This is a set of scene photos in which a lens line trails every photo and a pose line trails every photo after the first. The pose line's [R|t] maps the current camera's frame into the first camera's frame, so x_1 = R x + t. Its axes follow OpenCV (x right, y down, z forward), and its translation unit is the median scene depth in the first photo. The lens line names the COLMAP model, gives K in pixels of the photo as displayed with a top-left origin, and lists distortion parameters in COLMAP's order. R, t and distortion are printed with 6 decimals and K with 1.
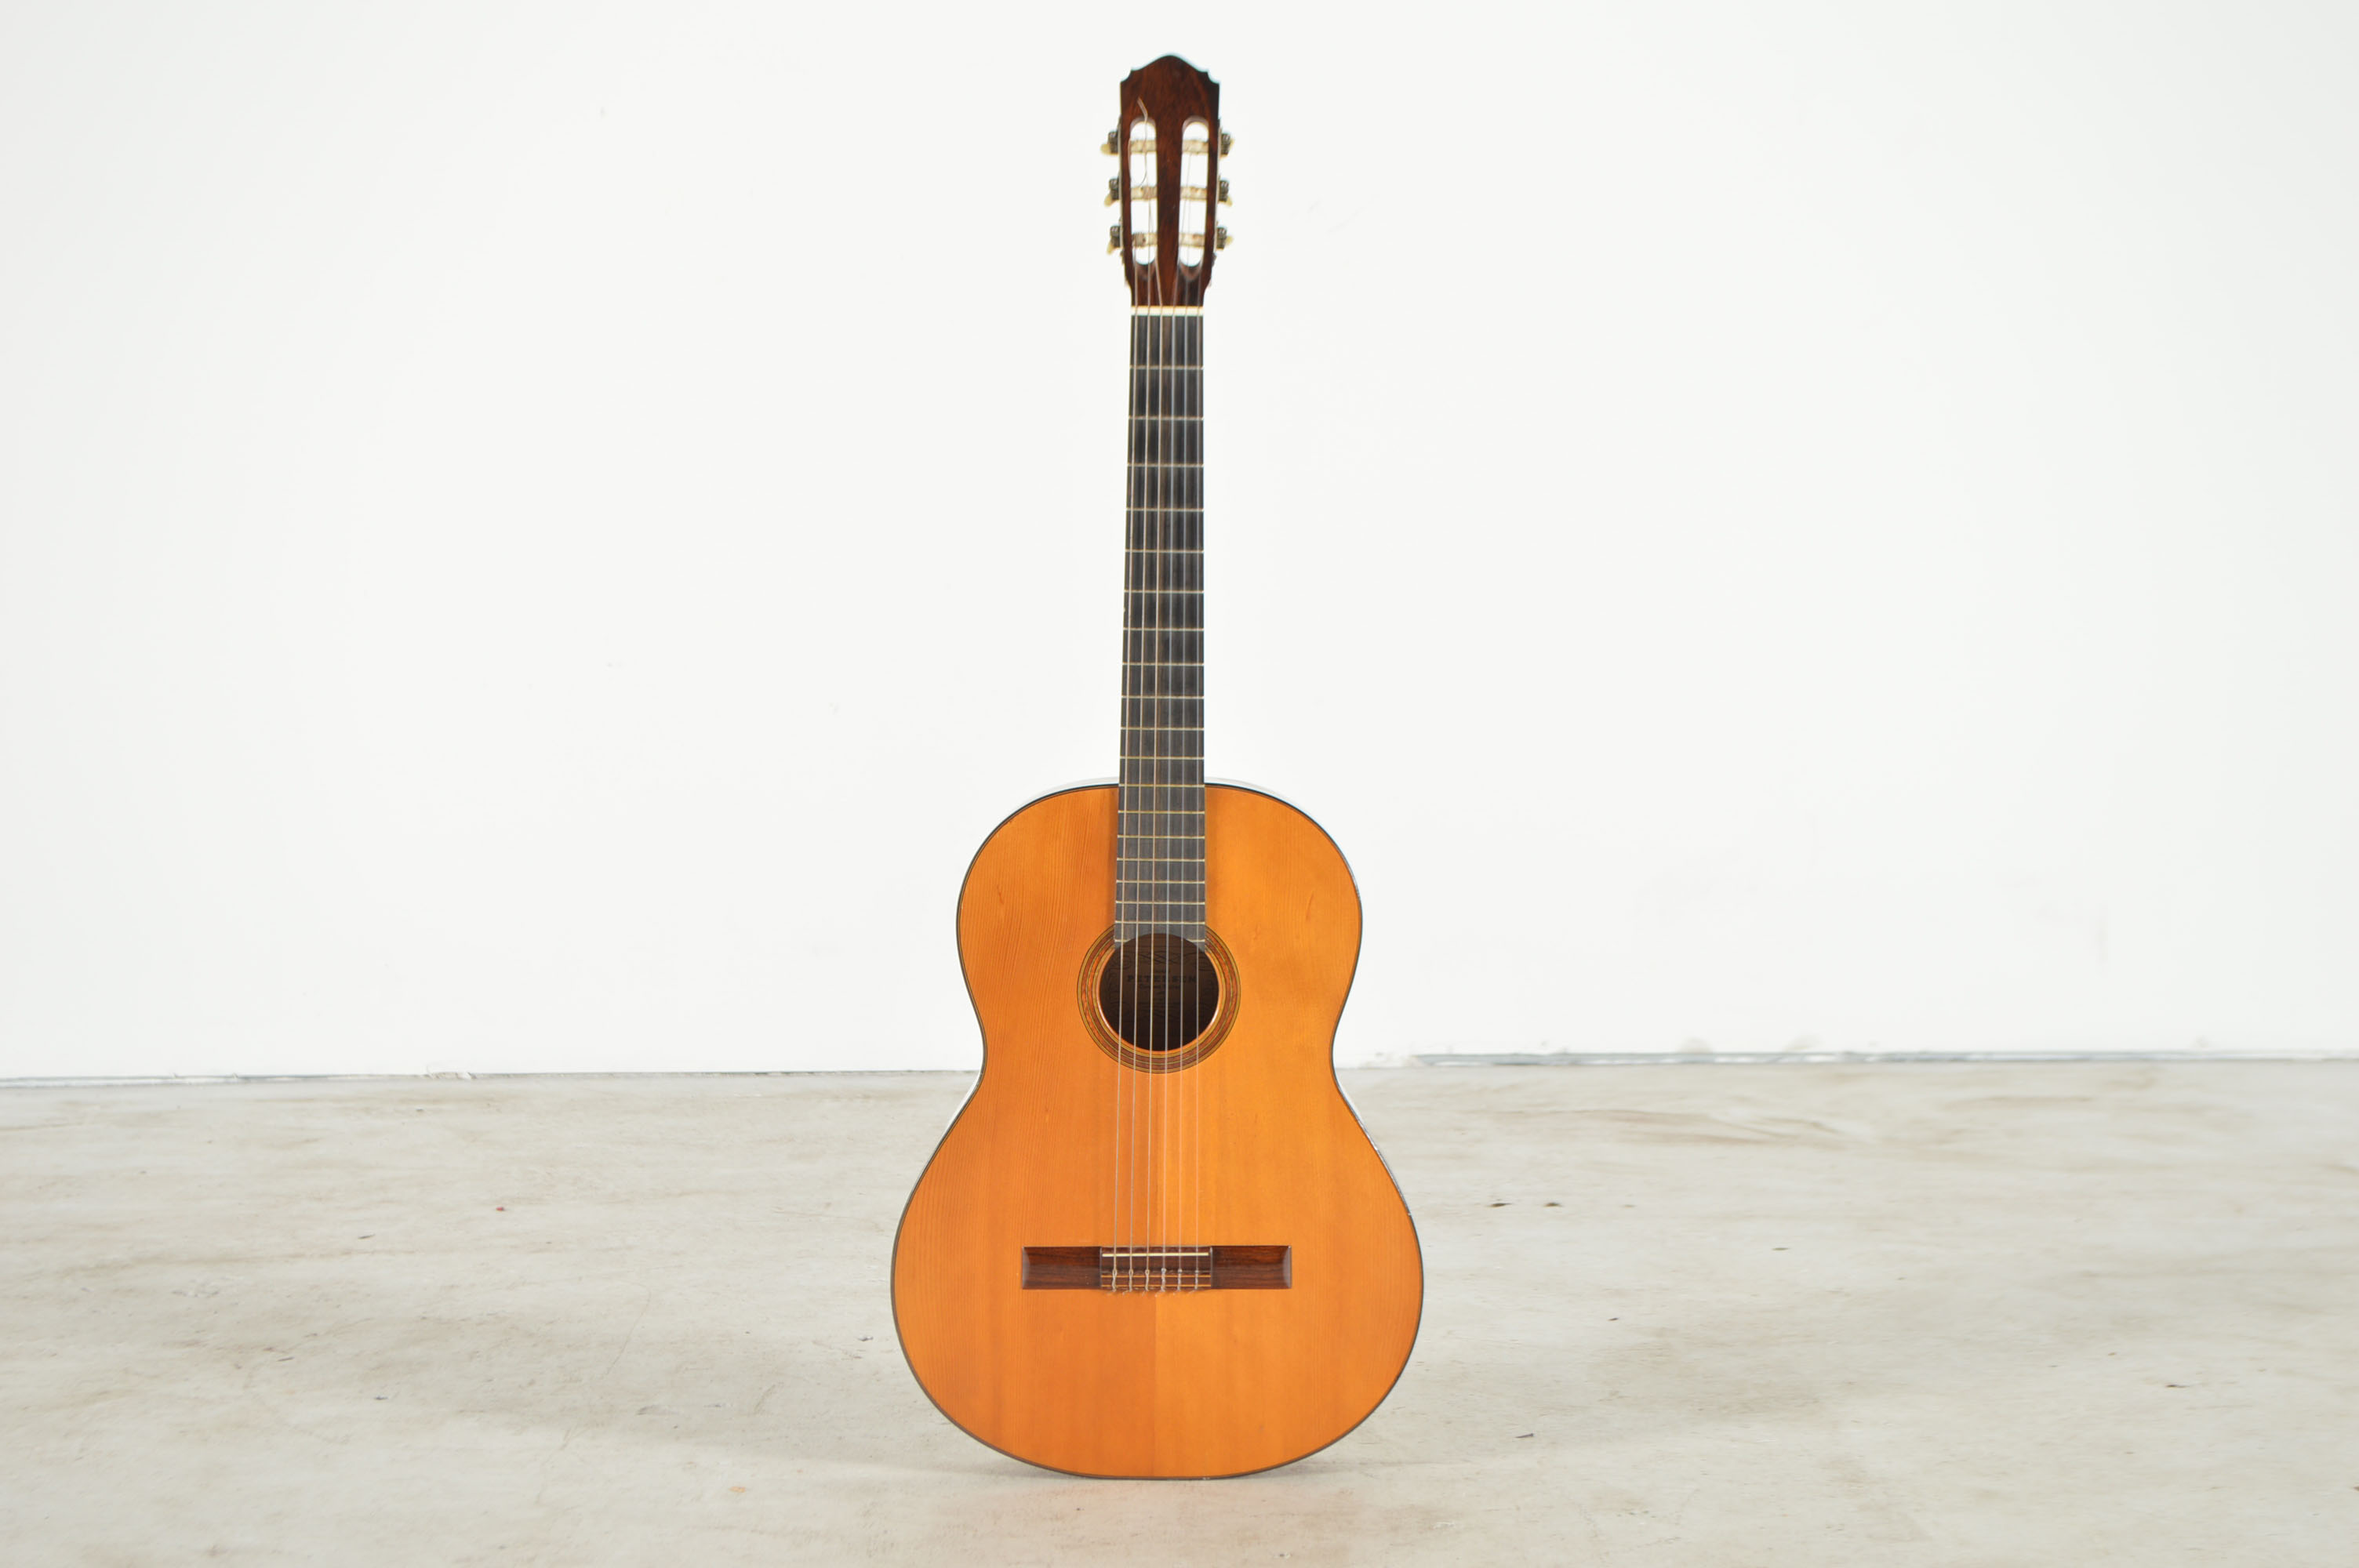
lens RADIAL K [[4671.2, 0, 1174.6], [0, 4671.2, 742.0], [0, 0, 1]] dist [0.013533, 0.000000]
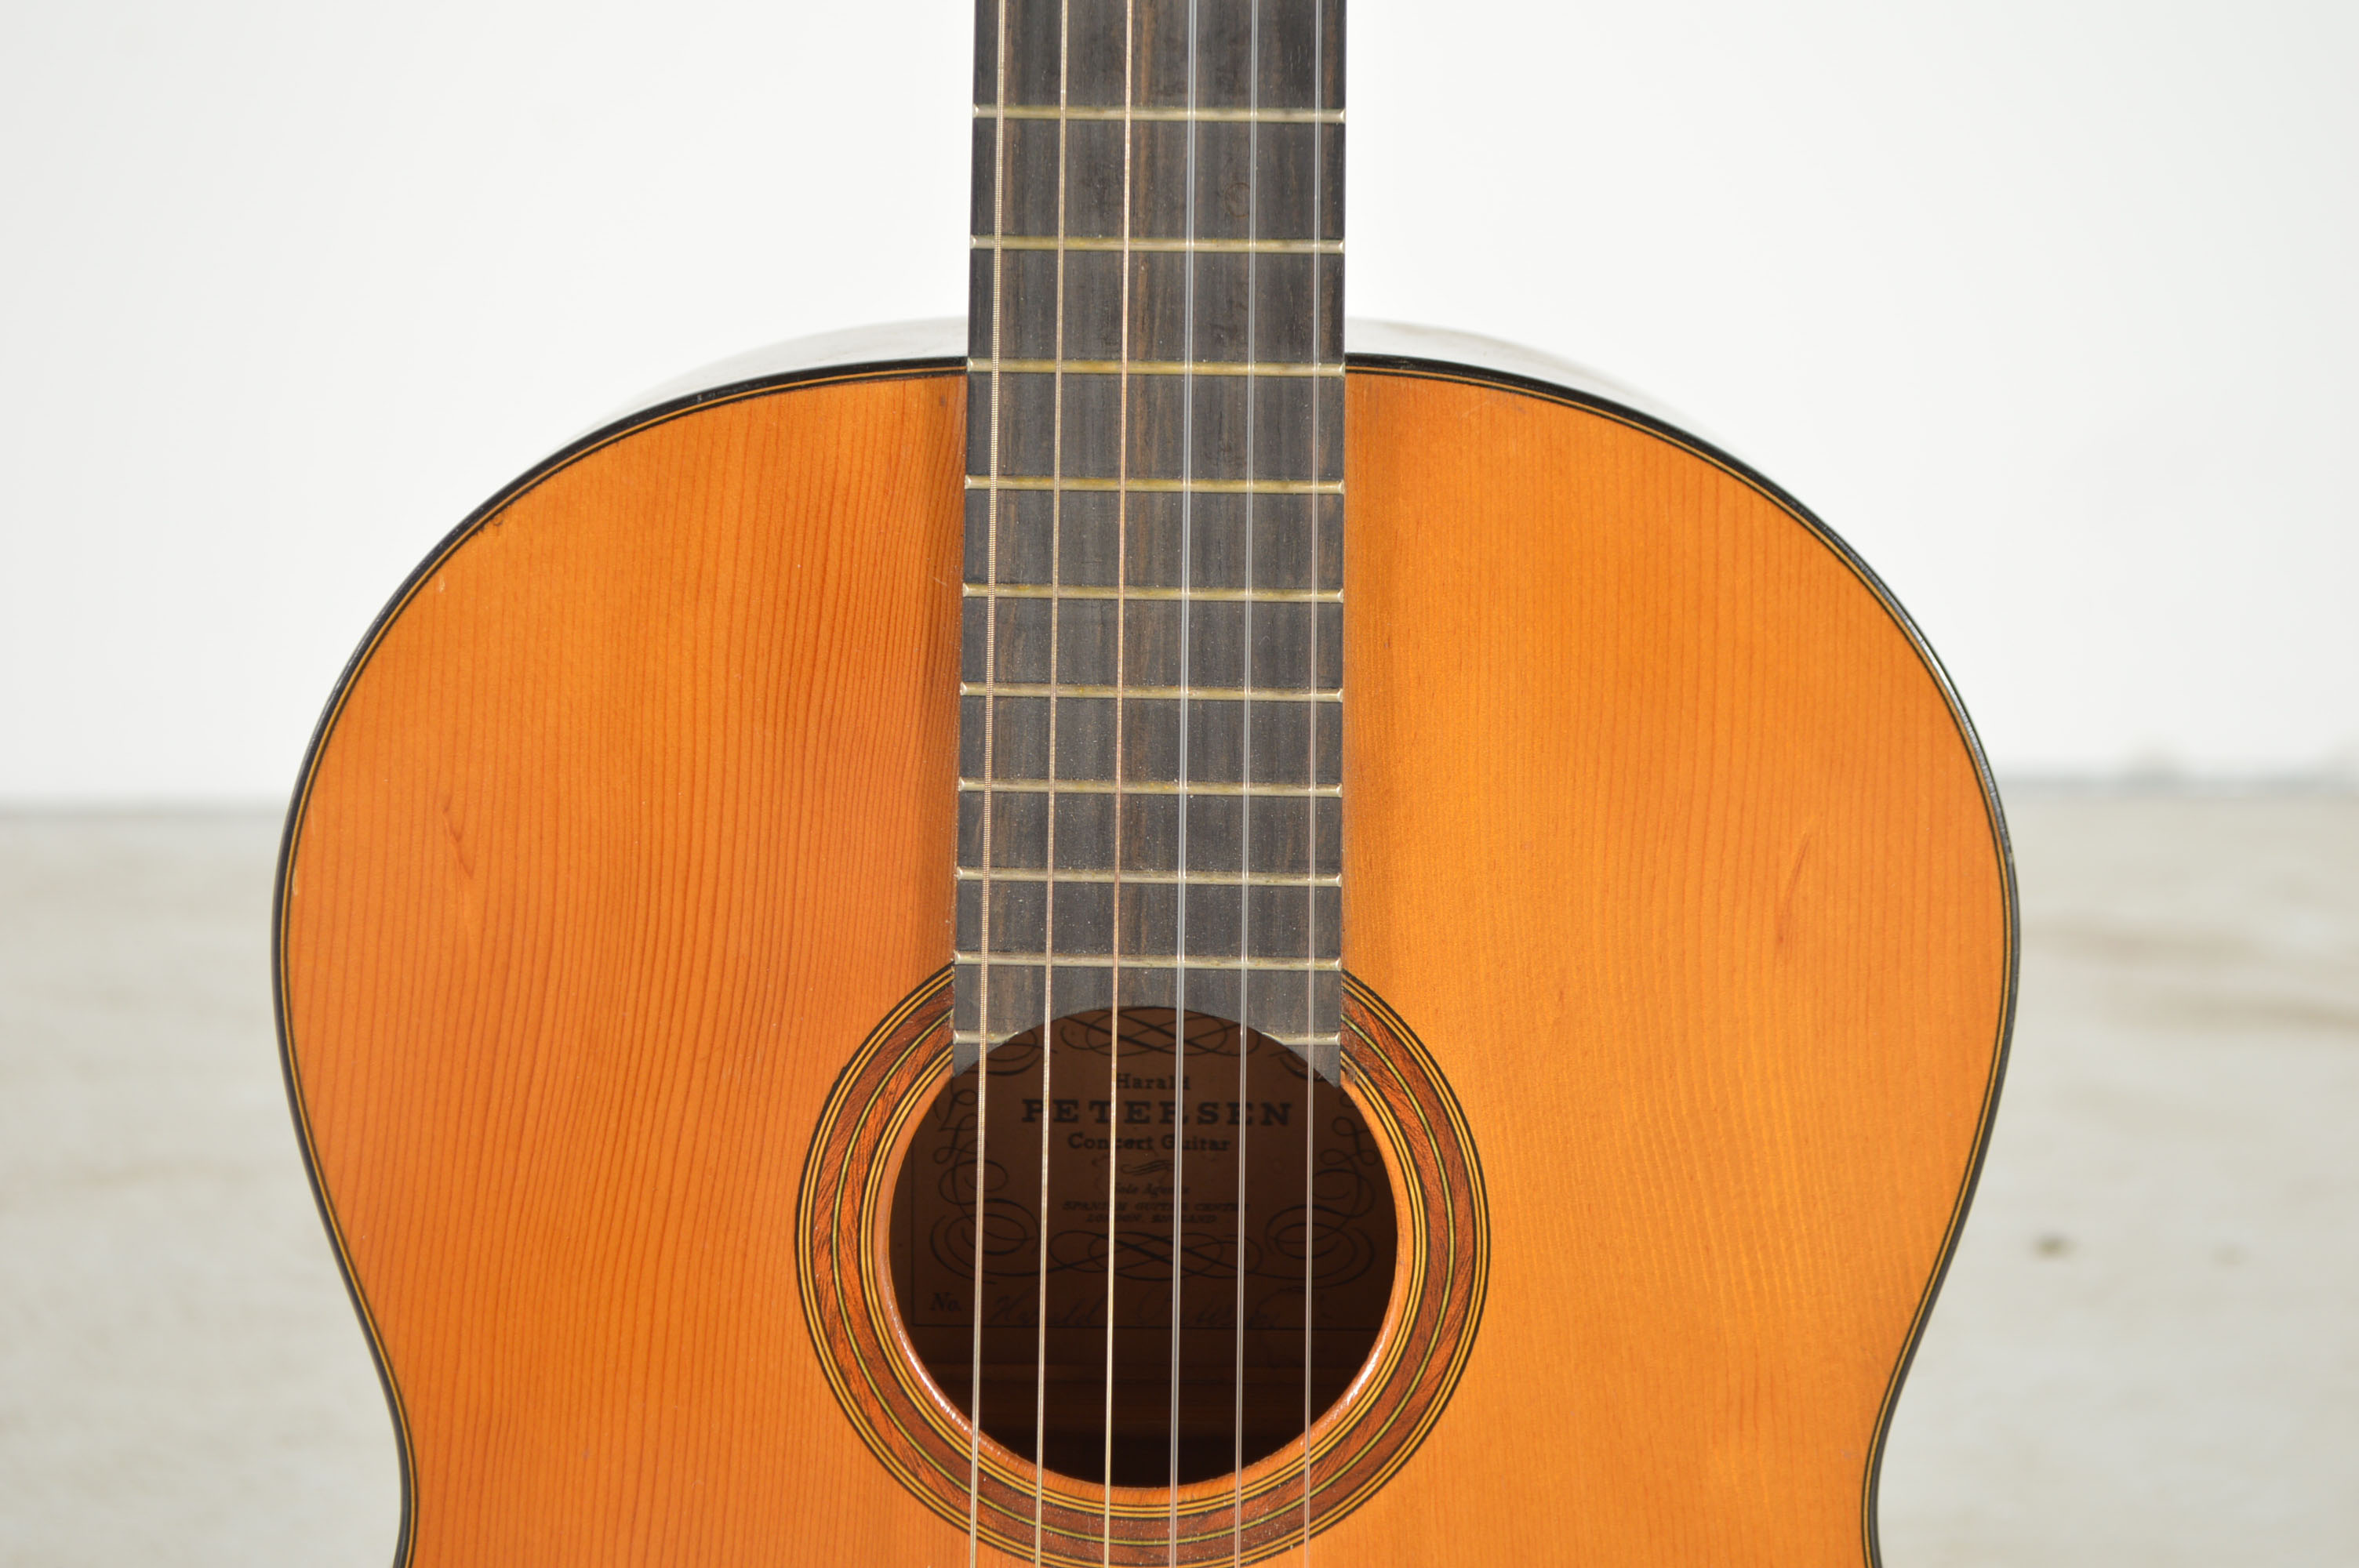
lens RADIAL K [[4742.3, 0, 1148.1], [0, 4742.3, 761.1], [0, 0, 1]] dist [0.020108, 0.000000]
pose [[0.999926, 0.003329, -0.011697, -0.000376], [-0.001973, 0.993470, 0.114078, 0.002088], [0.012000, -0.114047, 0.993403, 0.768361]]
